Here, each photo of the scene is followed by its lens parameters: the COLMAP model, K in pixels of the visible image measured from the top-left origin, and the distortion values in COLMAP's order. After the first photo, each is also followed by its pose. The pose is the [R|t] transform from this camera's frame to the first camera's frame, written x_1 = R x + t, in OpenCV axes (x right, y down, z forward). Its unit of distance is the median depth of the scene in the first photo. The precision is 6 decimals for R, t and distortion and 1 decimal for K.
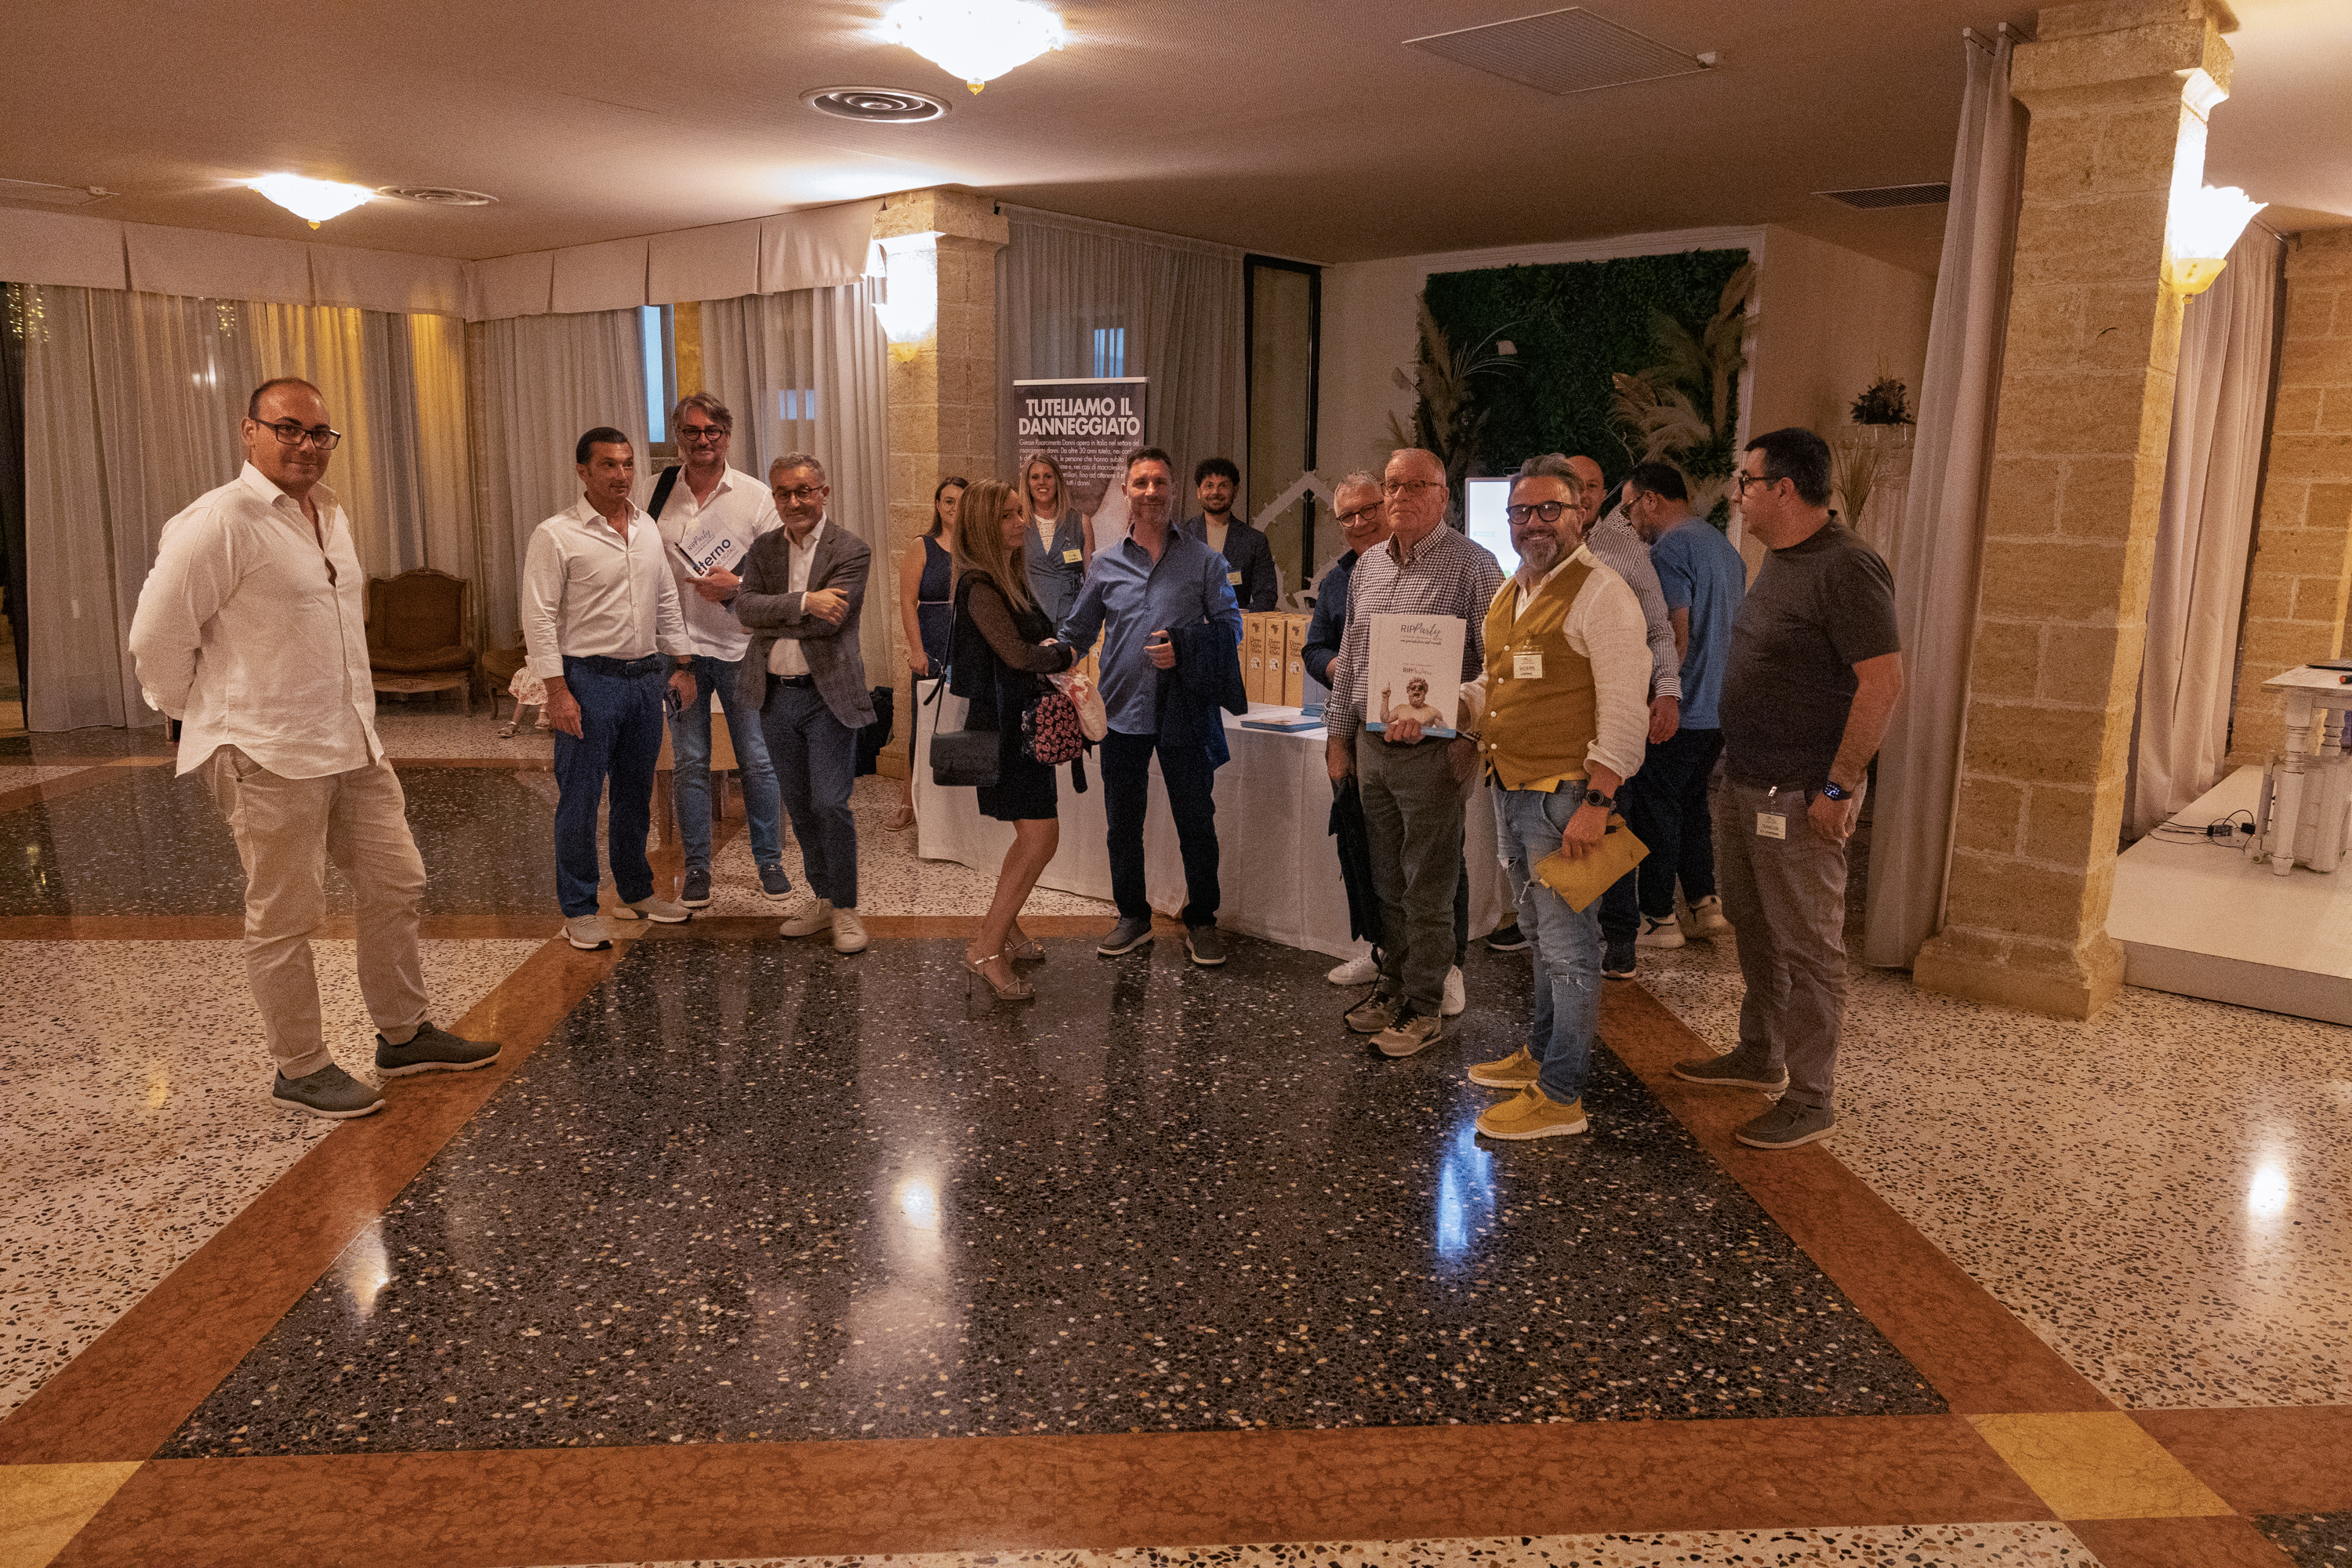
lens RADIAL K [[1586.5, 0, 1176.5], [0, 1586.5, 768.9], [0, 0, 1]] dist [0.003385, 0.002092]
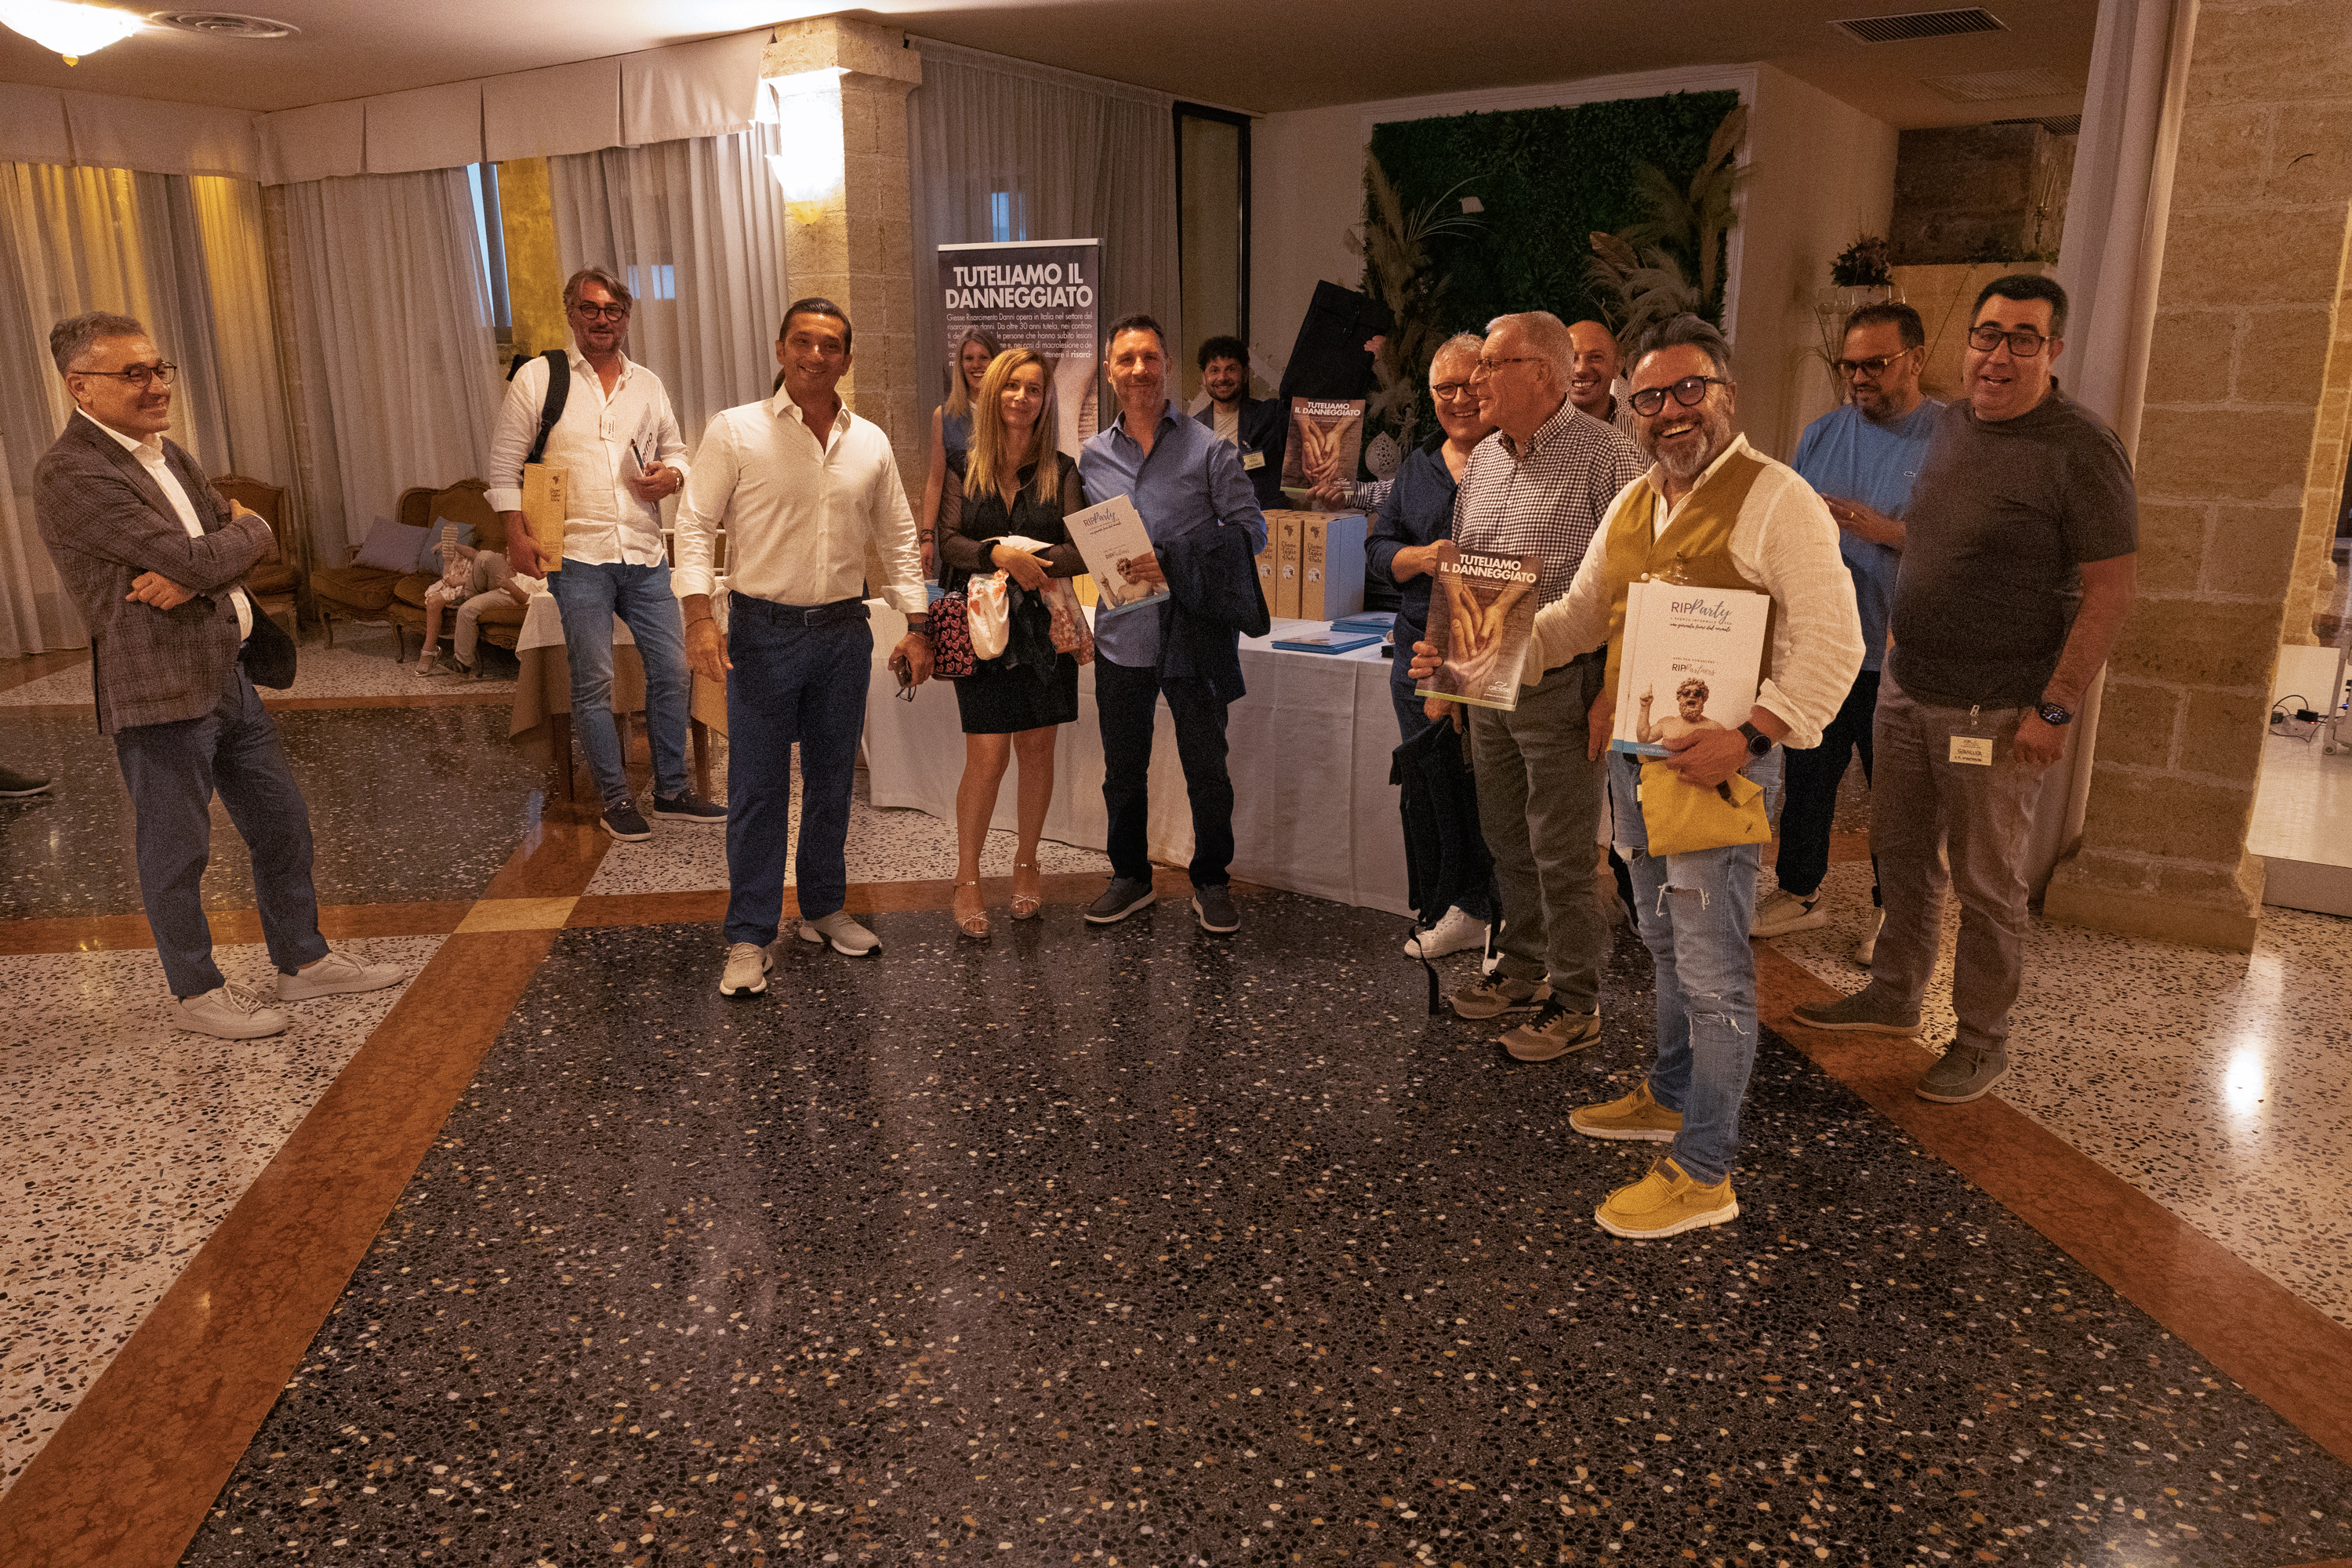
lens RADIAL K [[1586.5, 0, 1162.8], [0, 1586.5, 765.3], [0, 0, 1]] dist [0.003385, 0.002092]
pose [[0.995444, -0.037956, 0.087472, -0.111872], [0.031917, 0.997076, 0.069438, -0.029025], [-0.089852, -0.066330, 0.993744, 0.181575]]
